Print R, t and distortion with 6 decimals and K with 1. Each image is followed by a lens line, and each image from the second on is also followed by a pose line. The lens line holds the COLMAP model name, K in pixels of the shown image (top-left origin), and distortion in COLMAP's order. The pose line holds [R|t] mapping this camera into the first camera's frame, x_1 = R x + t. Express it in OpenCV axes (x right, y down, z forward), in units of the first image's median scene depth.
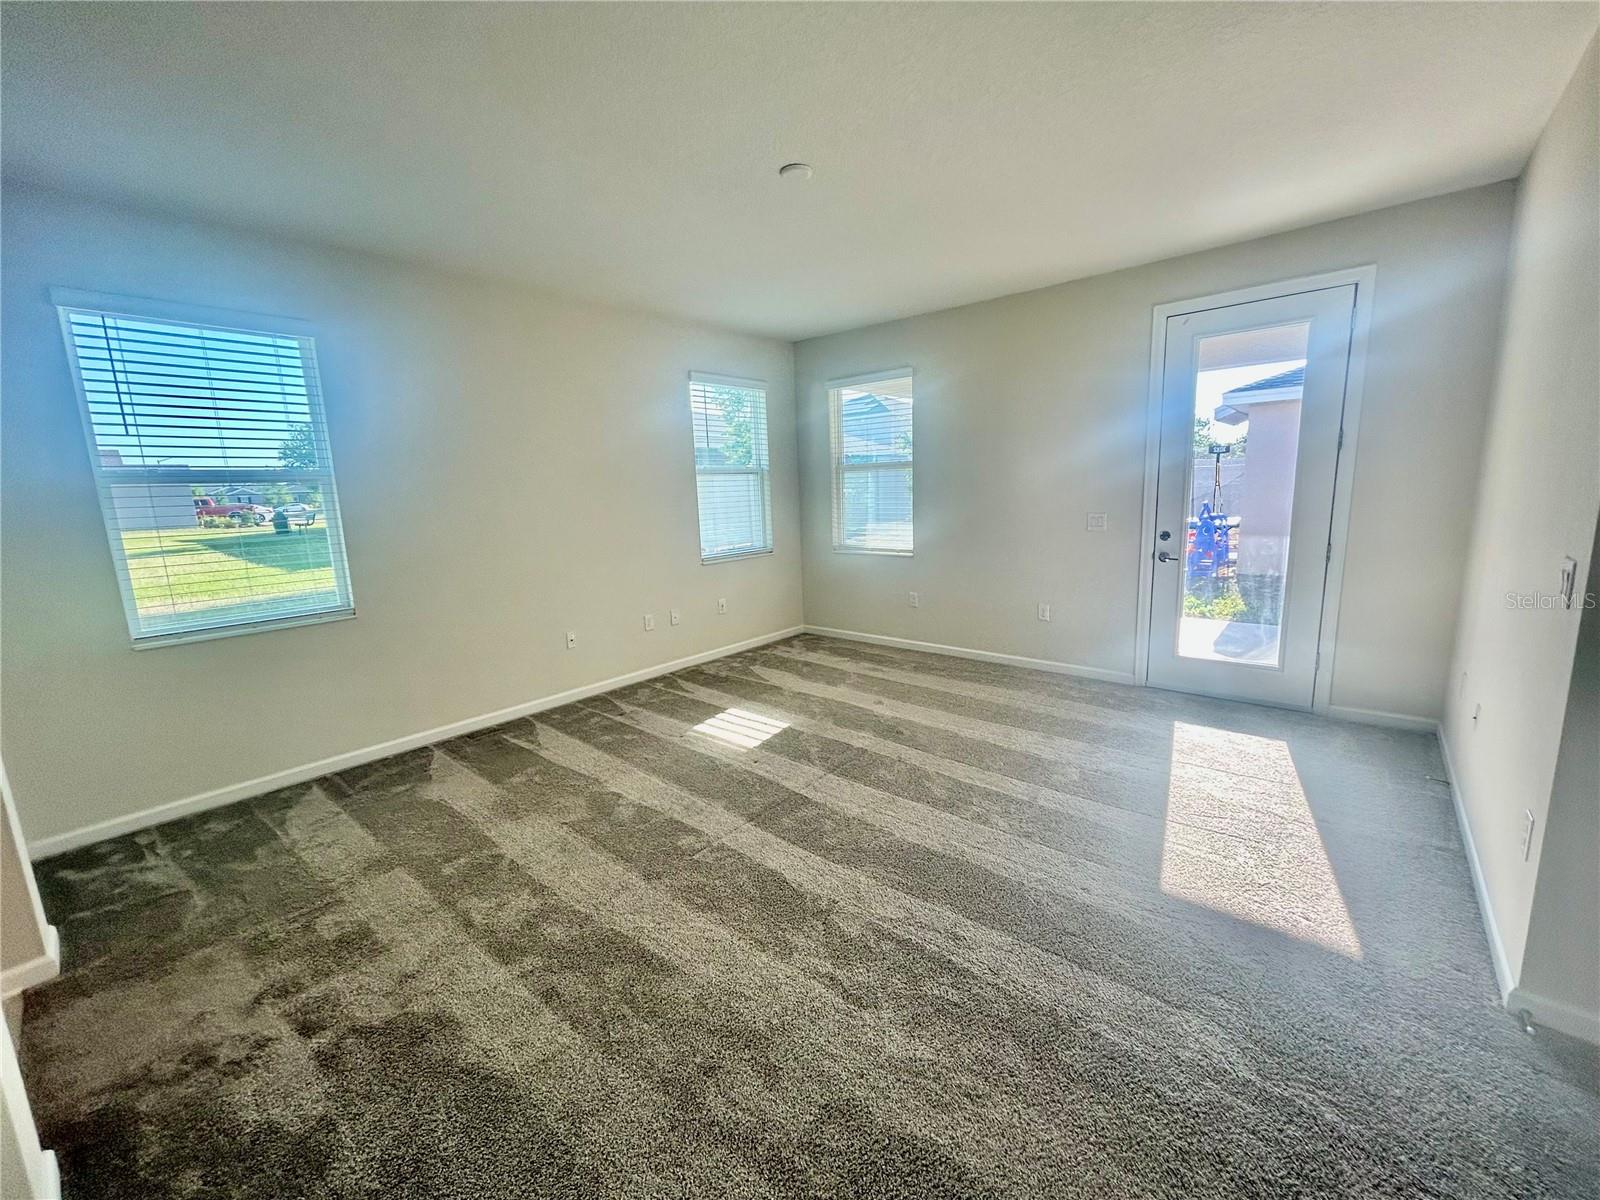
lens RADIAL K [[644.7, 0, 801.2], [0, 644.7, 595.6], [0, 0, 1]] dist [0.002471, 0.000423]
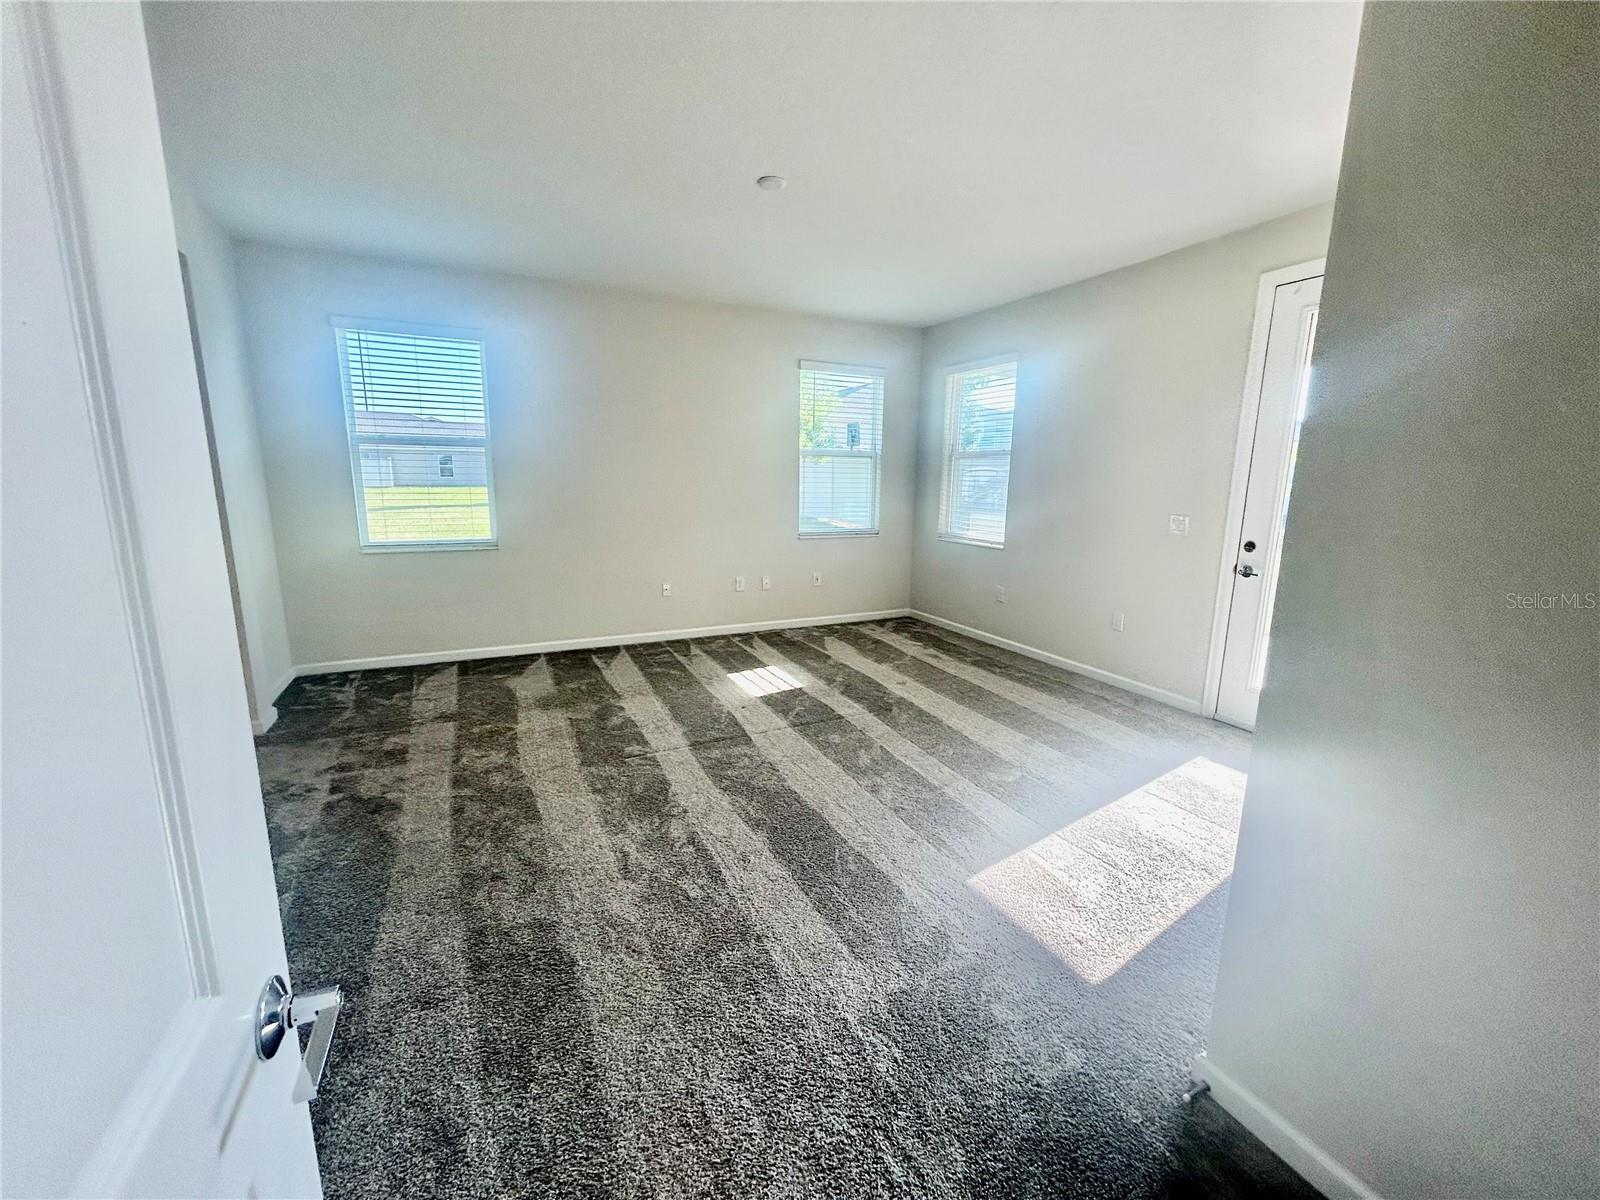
lens RADIAL K [[644.7, 0, 799.6], [0, 644.7, 595.6], [0, 0, 1]] dist [0.002471, 0.000423]
pose [[0.918817, 0.119821, -0.376056, 0.420517], [-0.112155, 0.992790, 0.042299, 0.002703], [0.378413, 0.003311, 0.925631, -0.015773]]
